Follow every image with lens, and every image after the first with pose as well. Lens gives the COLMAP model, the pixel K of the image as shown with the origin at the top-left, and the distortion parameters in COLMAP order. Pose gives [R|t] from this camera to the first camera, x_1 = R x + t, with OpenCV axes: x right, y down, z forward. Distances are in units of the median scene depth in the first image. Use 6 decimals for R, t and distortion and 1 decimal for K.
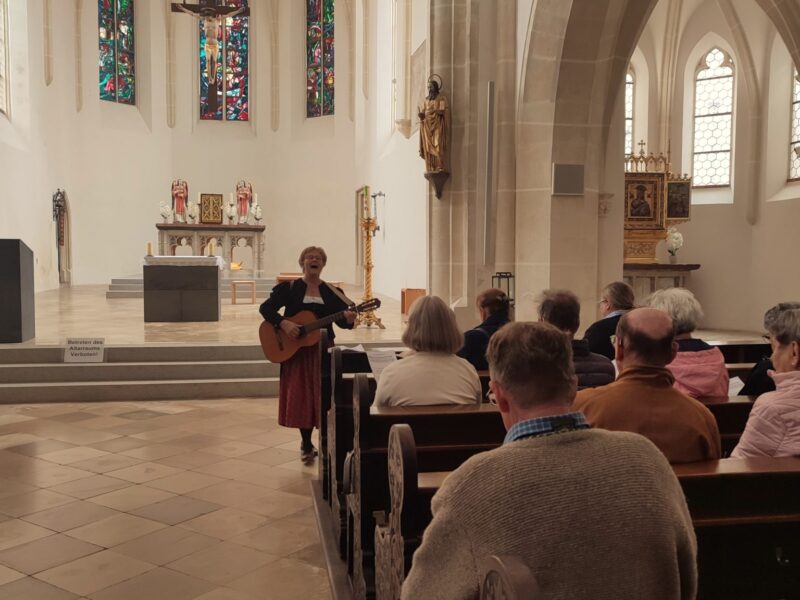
lens RADIAL K [[753.9, 0, 399.7], [0, 753.9, 298.1], [0, 0, 1]] dist [-0.001590, 0.000000]
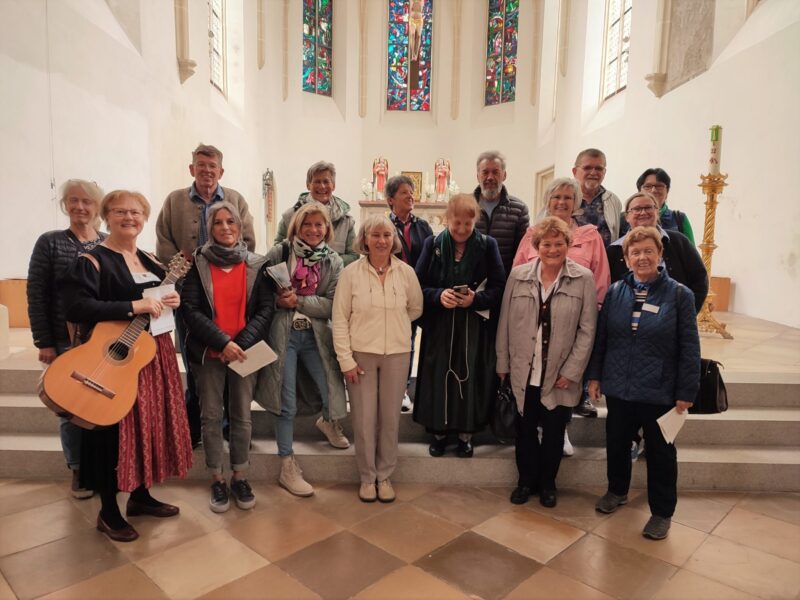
lens RADIAL K [[582.7, 0, 400.7], [0, 582.7, 302.0], [0, 0, 1]] dist [0.009408, 0.002125]
pose [[0.982227, 0.039623, -0.183466, -0.081334], [-0.029845, 0.997998, 0.055757, -0.005010], [0.185308, -0.049291, 0.981444, 0.159590]]
